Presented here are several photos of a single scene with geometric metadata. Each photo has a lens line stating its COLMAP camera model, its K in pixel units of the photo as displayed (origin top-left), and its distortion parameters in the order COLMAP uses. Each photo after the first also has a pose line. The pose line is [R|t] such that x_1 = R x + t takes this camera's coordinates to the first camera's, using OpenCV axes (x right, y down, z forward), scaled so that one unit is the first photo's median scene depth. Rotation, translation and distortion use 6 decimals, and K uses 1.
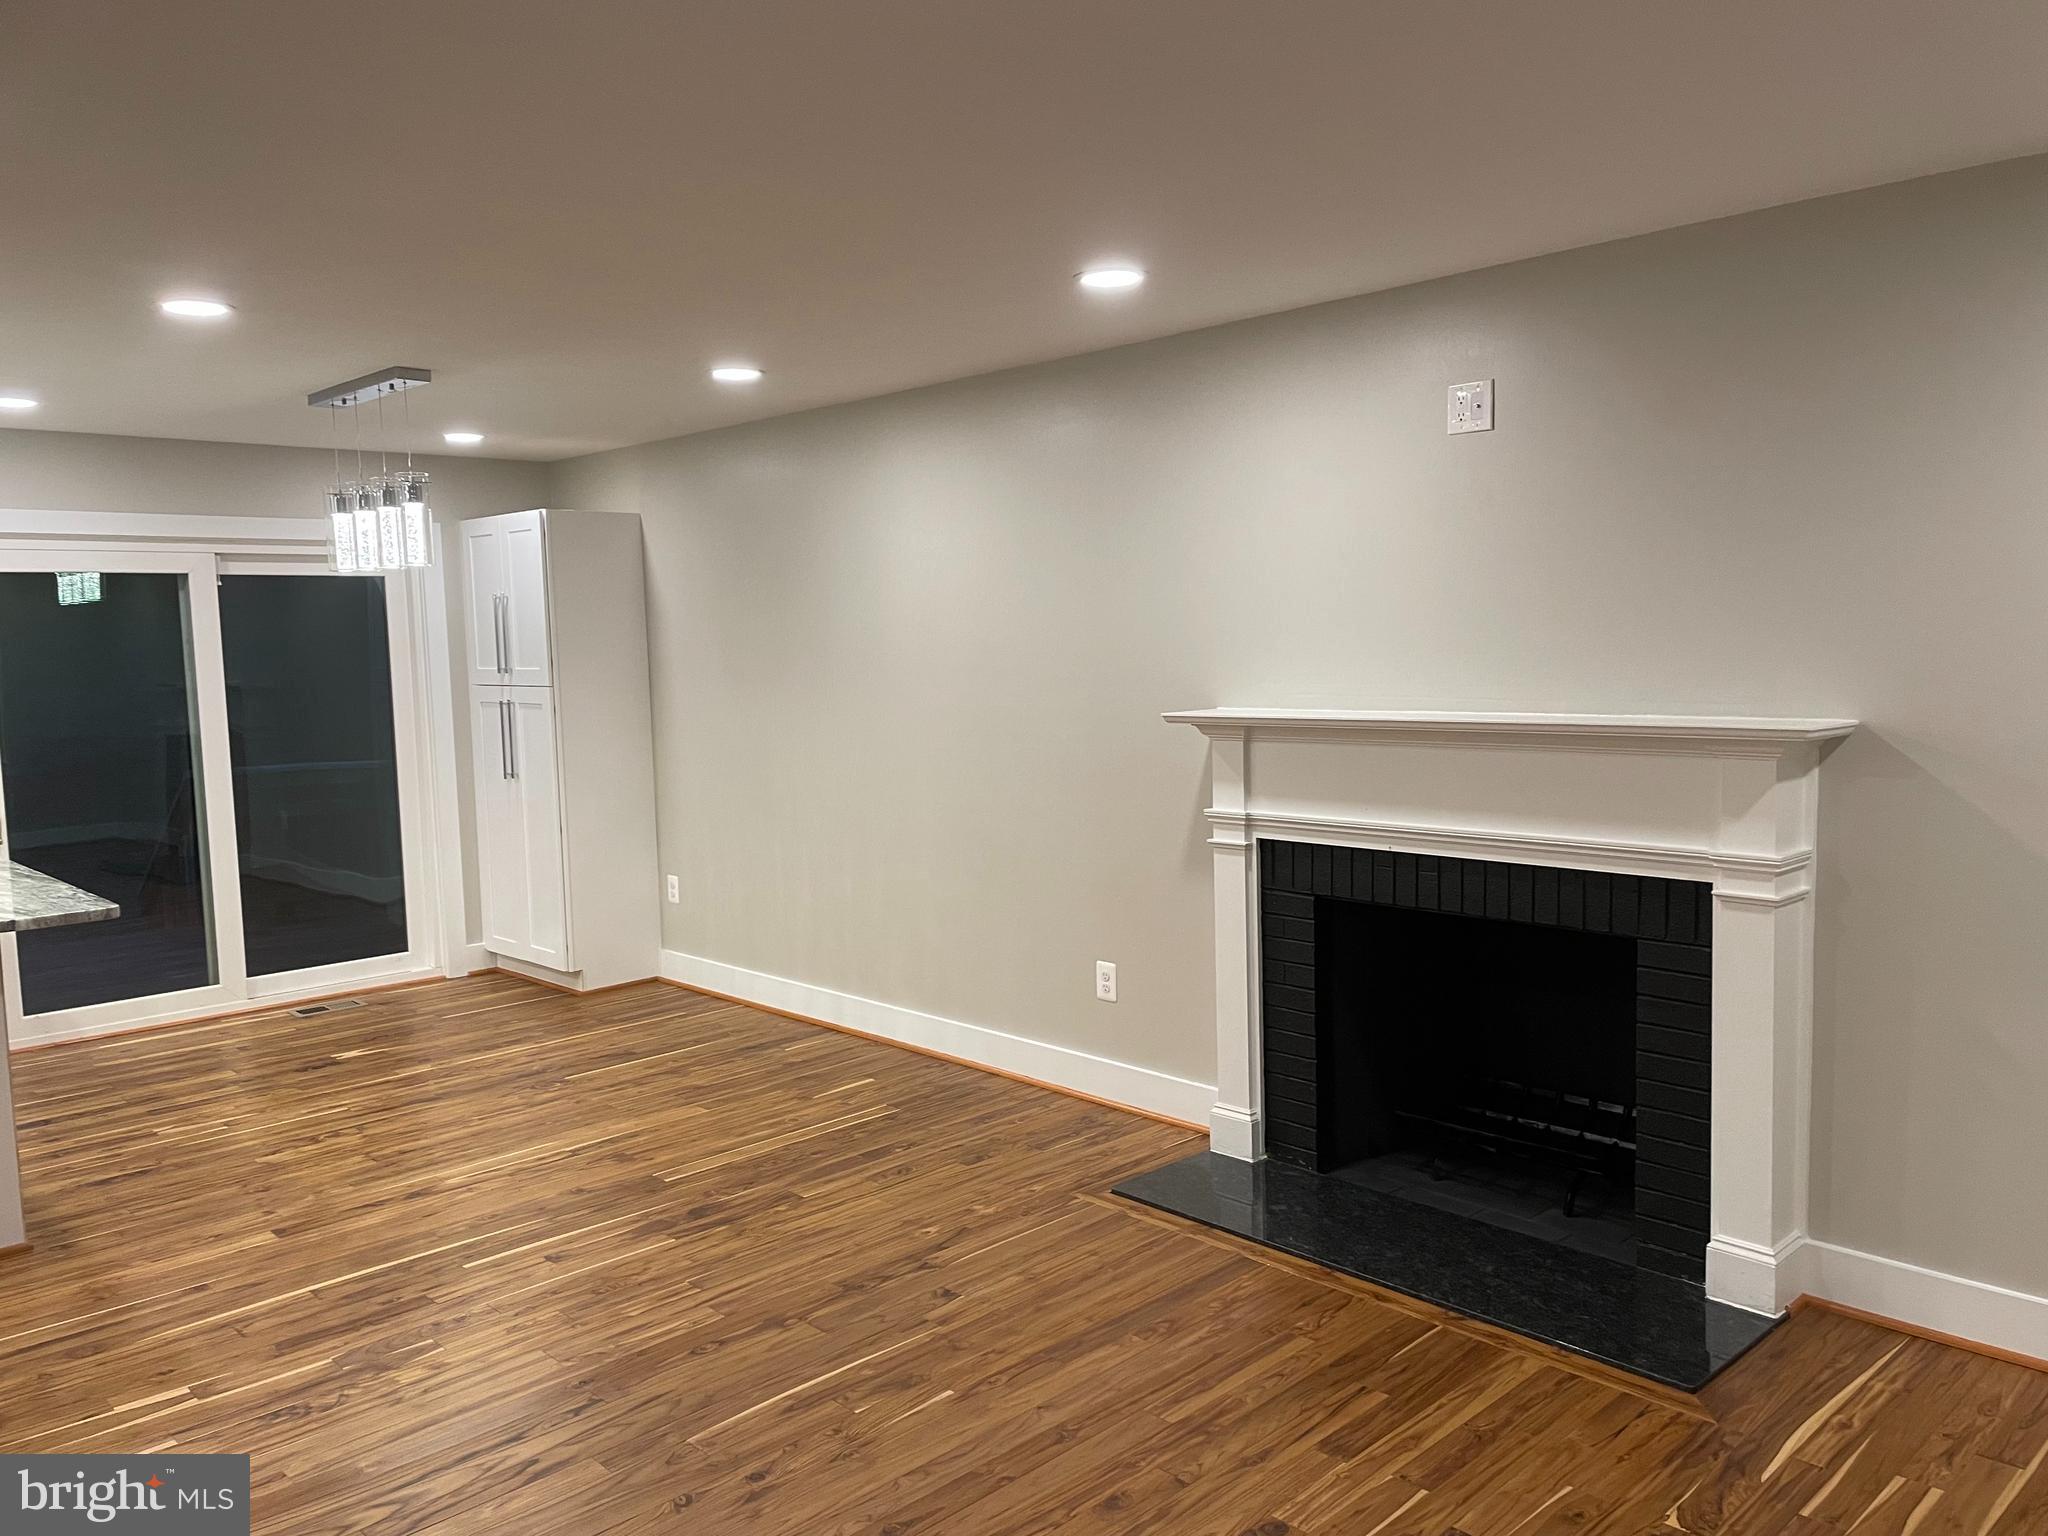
lens RADIAL K [[1540.3, 0, 1045.8], [0, 1540.3, 779.4], [0, 0, 1]] dist [0.089742, -0.111394]
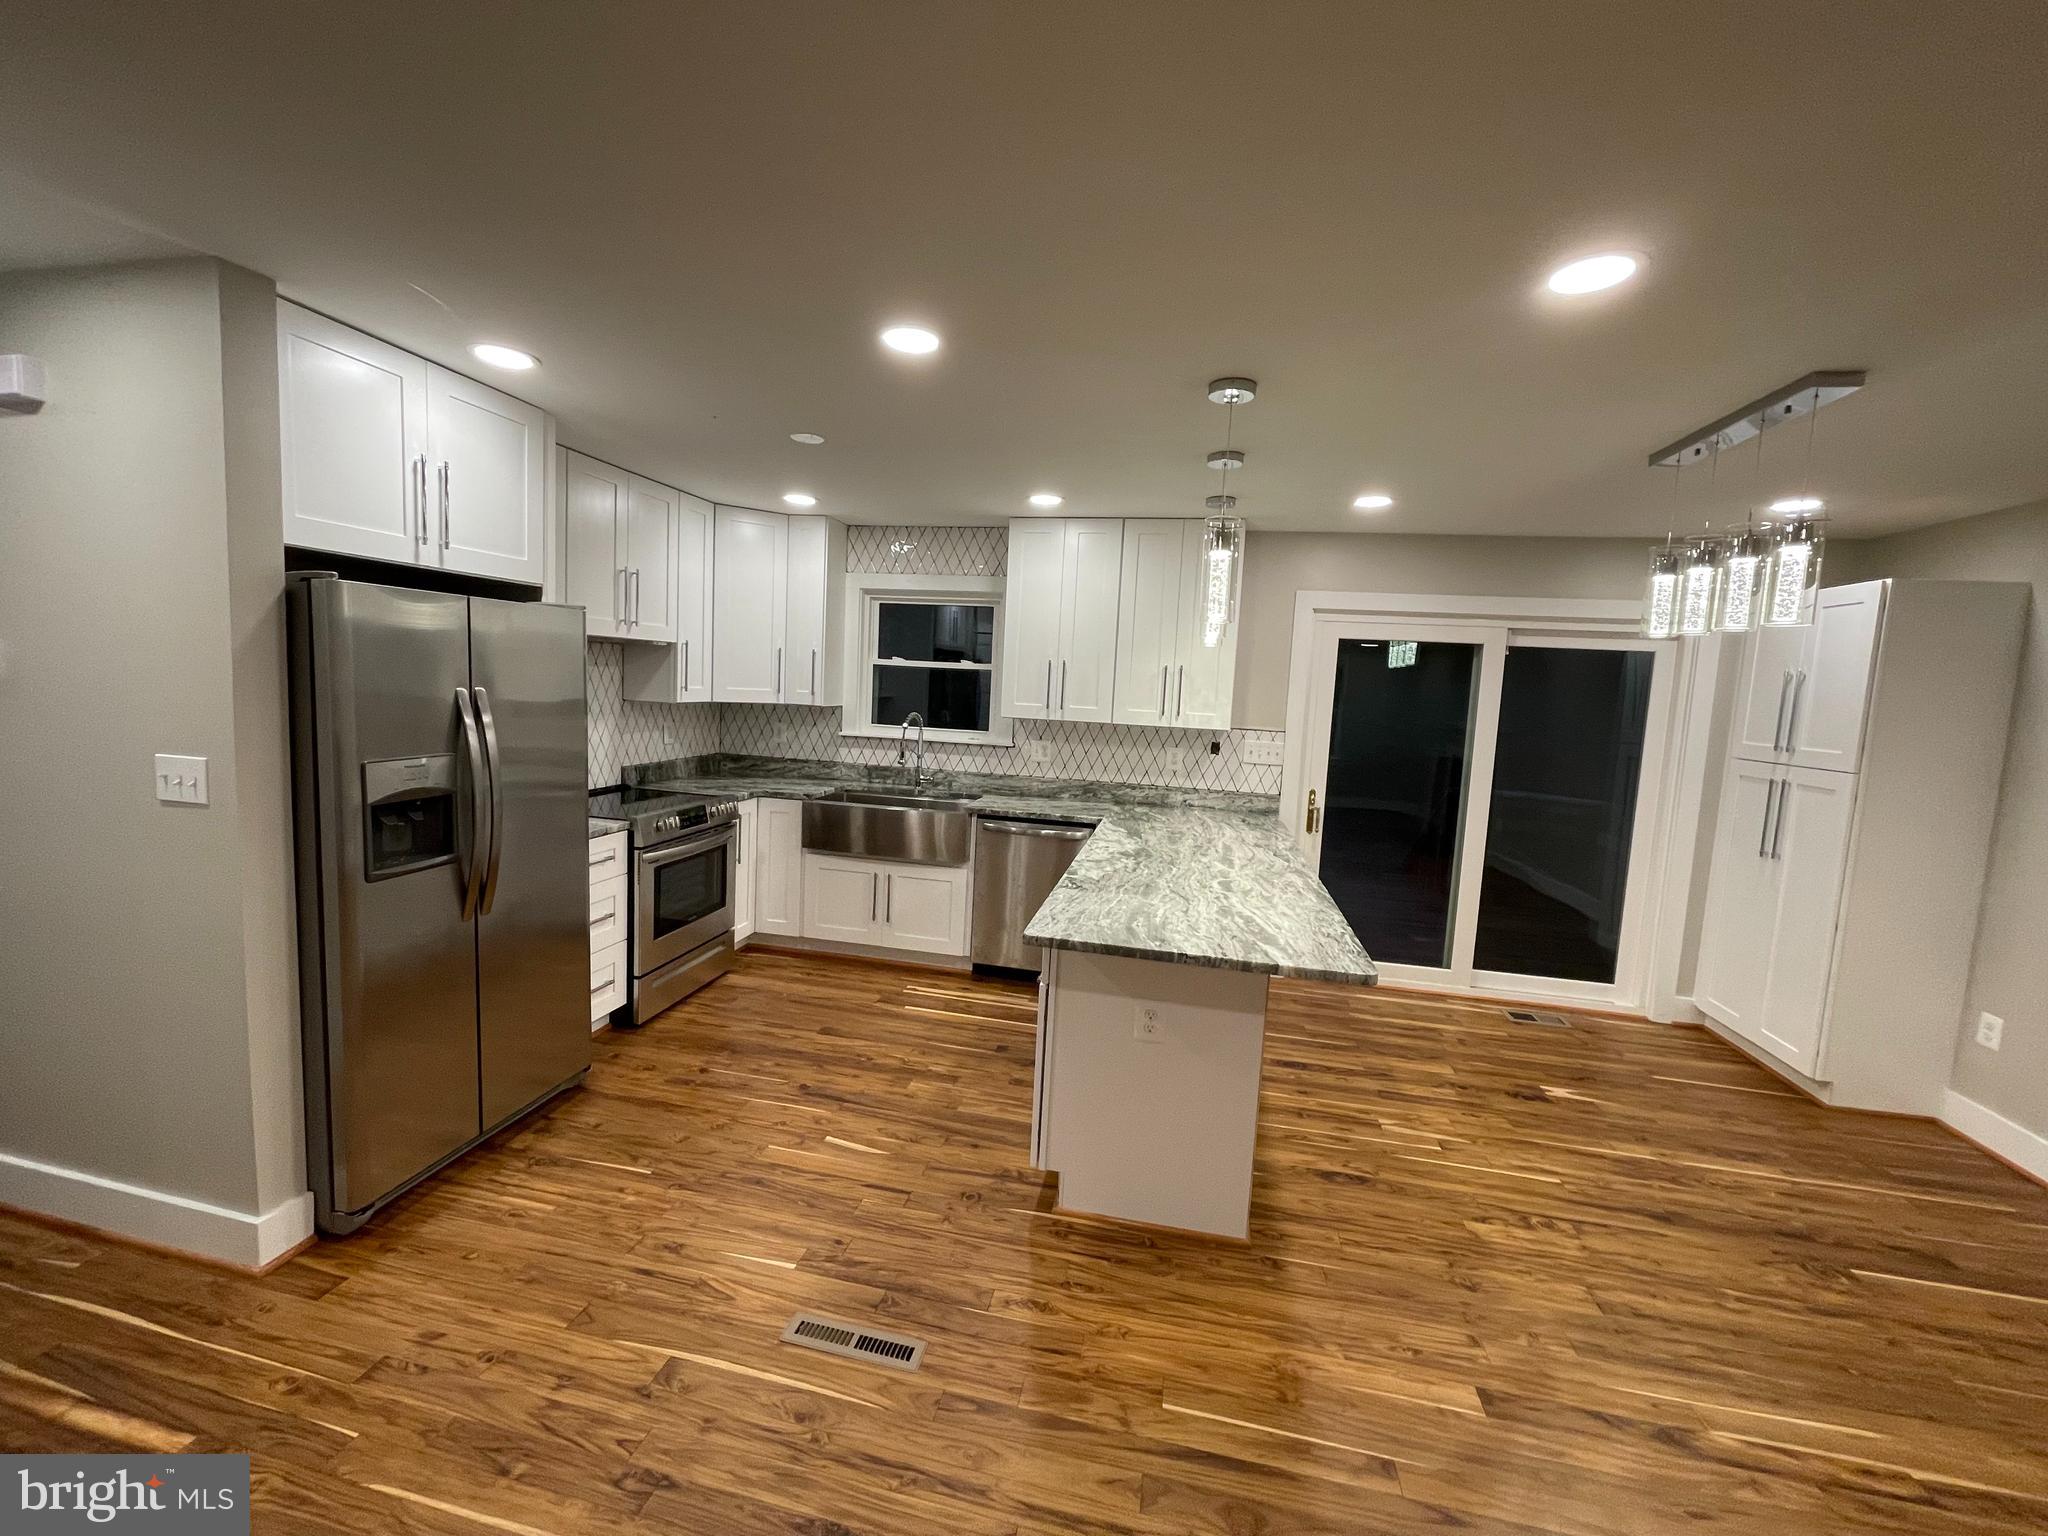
lens RADIAL K [[827.7, 0, 1022.1], [0, 827.7, 756.6], [0, 0, 1]] dist [-0.002066, -0.000013]
pose [[0.555995, 0.128880, -0.821133, -0.276690], [-0.143521, 0.987953, 0.057884, -0.039340], [0.818701, 0.085666, 0.567793, 0.462001]]
